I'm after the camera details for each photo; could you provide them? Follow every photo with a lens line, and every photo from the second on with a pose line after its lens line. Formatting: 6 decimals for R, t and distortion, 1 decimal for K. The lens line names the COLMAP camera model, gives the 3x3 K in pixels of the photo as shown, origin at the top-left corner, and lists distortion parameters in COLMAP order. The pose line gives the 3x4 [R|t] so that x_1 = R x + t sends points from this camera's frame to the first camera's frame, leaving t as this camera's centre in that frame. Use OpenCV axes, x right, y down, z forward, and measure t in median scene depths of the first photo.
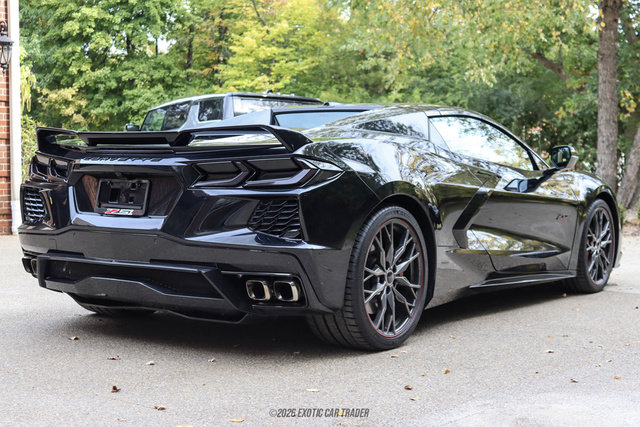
lens RADIAL K [[1067.5, 0, 302.3], [0, 1067.5, 233.3], [0, 0, 1]] dist [0.002789, 0.000000]
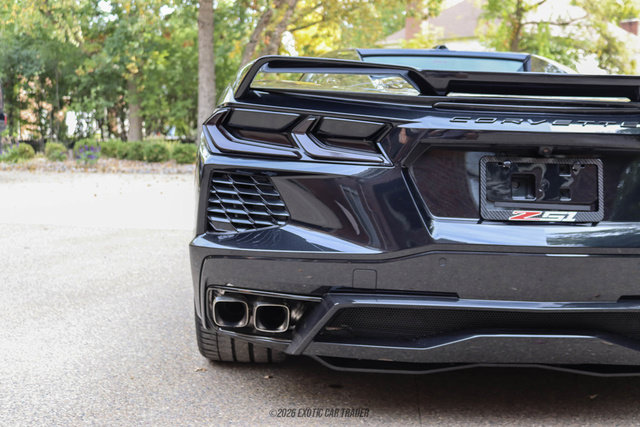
lens RADIAL K [[792.7, 0, 321.0], [0, 792.7, 217.7], [0, 0, 1]] dist [-0.054092, 0.000000]
pose [[0.802016, -0.067746, 0.593448, -0.471548], [0.027079, 0.996650, 0.077178, -0.050240], [-0.596688, -0.045828, 0.801164, 0.676482]]
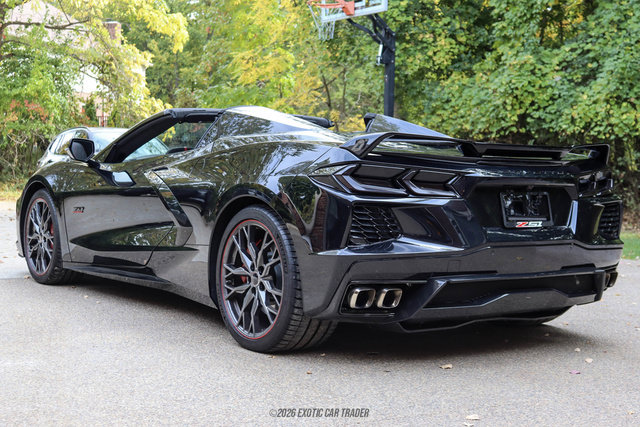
lens RADIAL K [[1067.5, 0, 344.2], [0, 1067.5, 207.0], [0, 0, 1]] dist [0.002789, 0.000000]
pose [[0.297870, -0.049144, 0.953341, -1.087337], [0.042211, 0.998375, 0.038277, -0.075800], [-0.953673, 0.028840, 0.299460, 0.794434]]
